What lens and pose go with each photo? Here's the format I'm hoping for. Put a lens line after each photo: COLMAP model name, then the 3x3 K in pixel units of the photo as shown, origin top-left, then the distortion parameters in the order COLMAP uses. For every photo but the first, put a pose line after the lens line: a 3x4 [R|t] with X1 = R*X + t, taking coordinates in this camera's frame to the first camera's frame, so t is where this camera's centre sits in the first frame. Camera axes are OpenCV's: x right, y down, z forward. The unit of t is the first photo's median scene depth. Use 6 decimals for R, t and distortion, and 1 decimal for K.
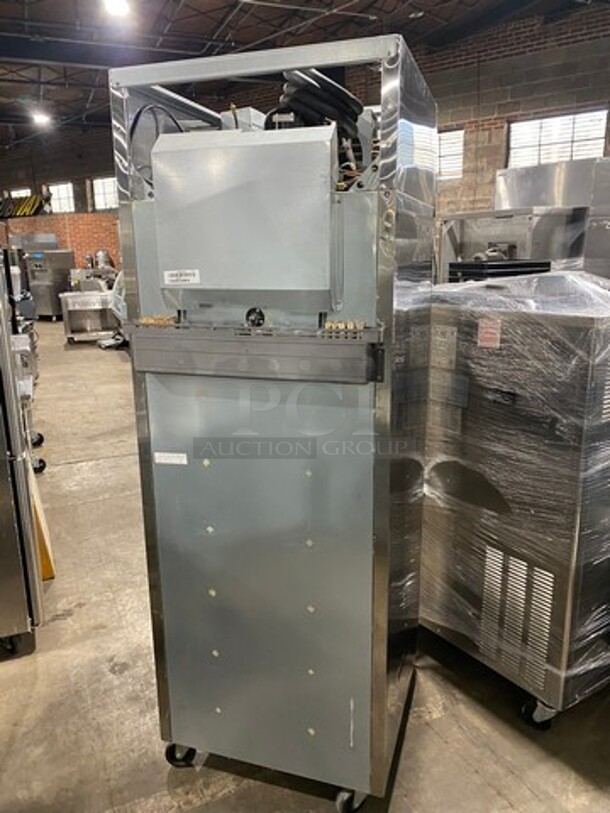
lens RADIAL K [[617.7, 0, 304.8], [0, 617.7, 413.0], [0, 0, 1]] dist [0.011522, -0.008904]
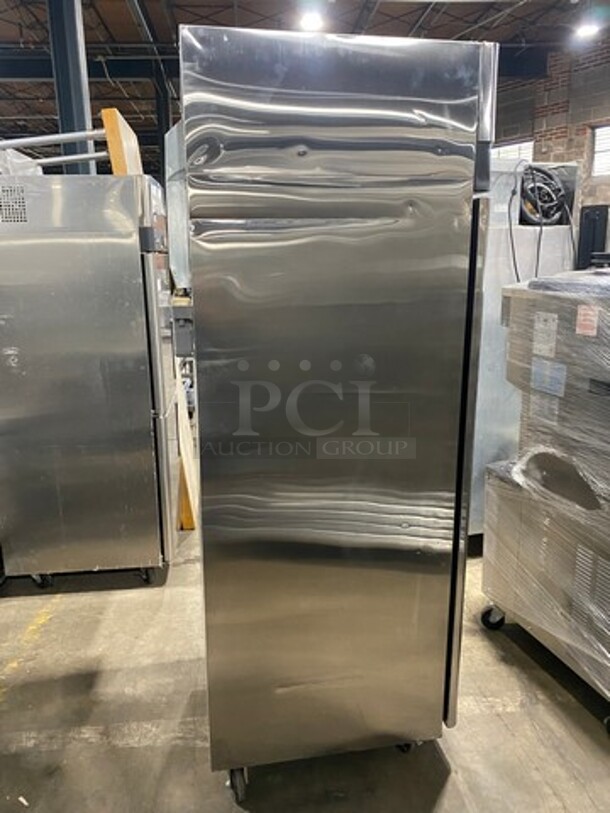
lens RADIAL K [[624.6, 0, 305.0], [0, 624.6, 406.5], [0, 0, 1]] dist [0.005413, -0.005247]
pose [[0.949442, 0.072578, -0.305439, 0.168590], [-0.077000, 0.997028, -0.002439, 0.037267], [0.304354, 0.025835, 0.952208, -0.053283]]
